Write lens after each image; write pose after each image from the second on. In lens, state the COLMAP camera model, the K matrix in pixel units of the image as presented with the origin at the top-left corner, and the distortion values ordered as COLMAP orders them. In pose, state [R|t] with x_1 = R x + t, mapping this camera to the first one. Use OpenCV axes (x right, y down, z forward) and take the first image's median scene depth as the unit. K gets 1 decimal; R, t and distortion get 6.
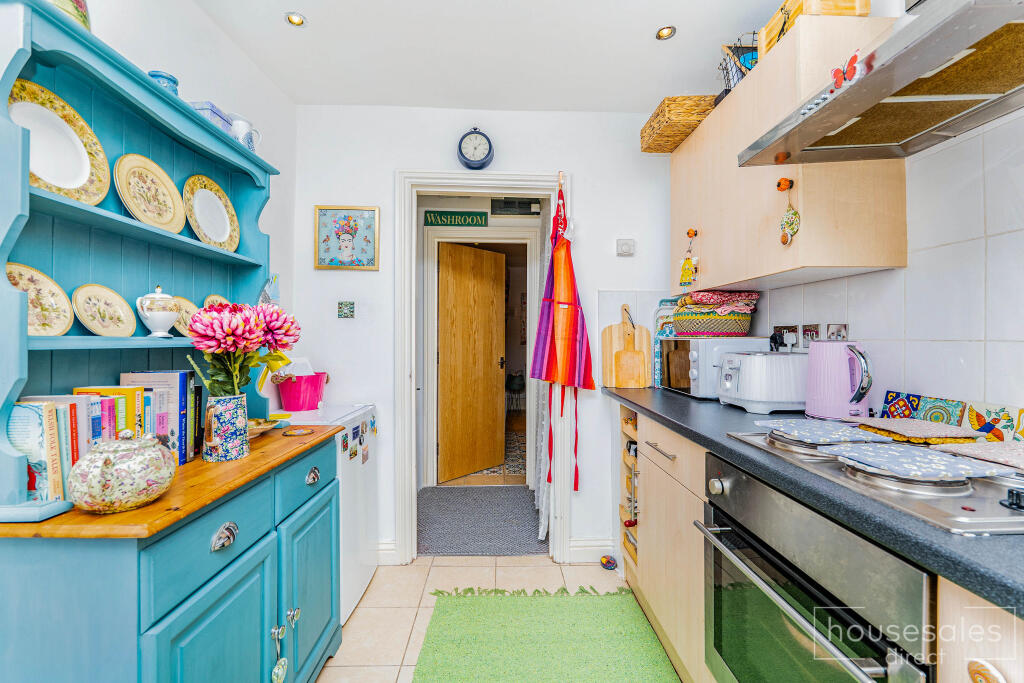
lens RADIAL K [[413.4, 0, 512.0], [0, 413.4, 341.5], [0, 0, 1]] dist [-0.026434, 0.000341]
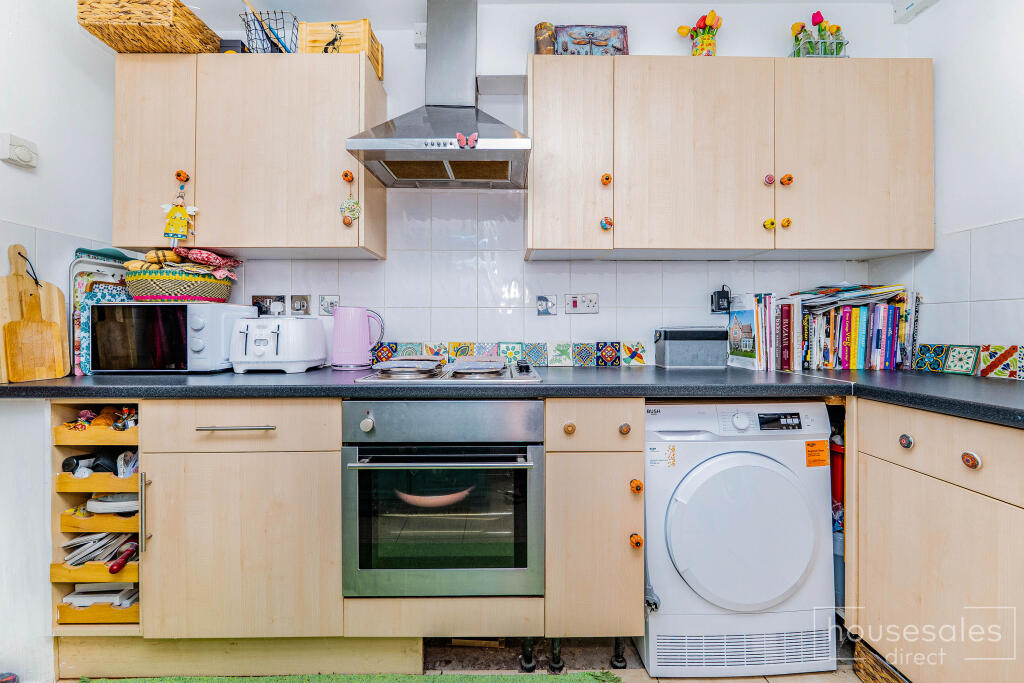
lens RADIAL K [[413.4, 0, 512.0], [0, 413.4, 341.5], [0, 0, 1]] dist [-0.026434, 0.000341]
pose [[0.030865, -0.034148, 0.998940, -0.417887], [0.008938, 0.999386, 0.033887, 0.054798], [-0.999484, 0.007883, 0.031151, 0.342574]]
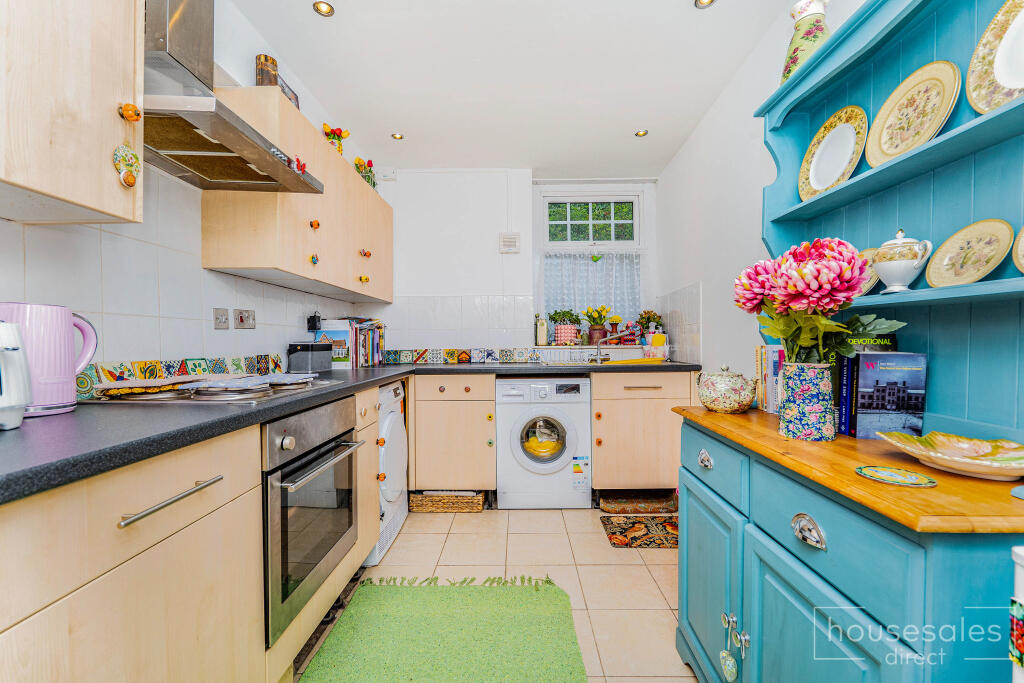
lens RADIAL K [[413.4, 0, 512.0], [0, 413.4, 341.5], [0, 0, 1]] dist [-0.026434, 0.000341]
pose [[-0.998613, 0.007411, 0.052128, -0.098574], [0.007735, 0.999952, 0.006008, 0.054485], [-0.052081, 0.006402, -0.998622, 1.321500]]
